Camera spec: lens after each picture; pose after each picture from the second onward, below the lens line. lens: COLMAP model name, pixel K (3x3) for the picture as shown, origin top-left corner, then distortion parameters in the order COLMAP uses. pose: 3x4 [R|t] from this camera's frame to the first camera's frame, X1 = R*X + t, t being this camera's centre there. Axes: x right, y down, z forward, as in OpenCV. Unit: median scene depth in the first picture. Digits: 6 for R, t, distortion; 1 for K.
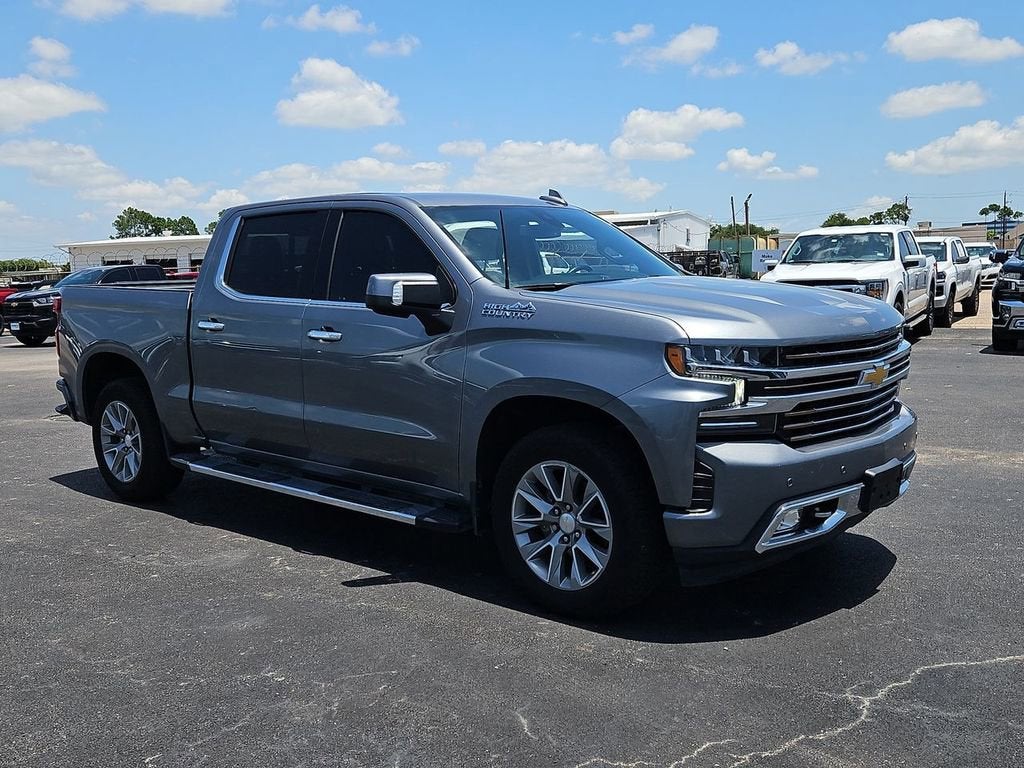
lens RADIAL K [[1045.4, 0, 510.8], [0, 1045.4, 398.0], [0, 0, 1]] dist [0.065718, -0.012949]
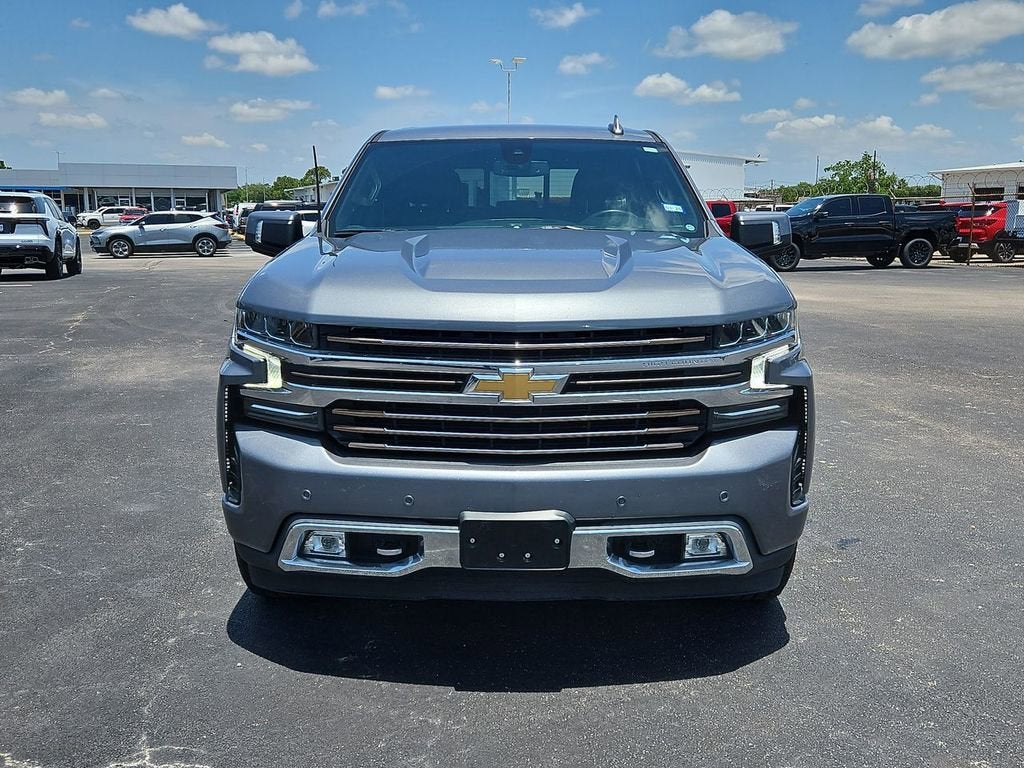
lens RADIAL K [[1044.3, 0, 511.4], [0, 1044.3, 403.8], [0, 0, 1]] dist [0.067820, -0.010408]
pose [[0.636747, 0.165698, -0.753059, 0.885048], [-0.110395, 0.986167, 0.123645, -0.096239], [0.763129, 0.004404, 0.646231, 0.563283]]
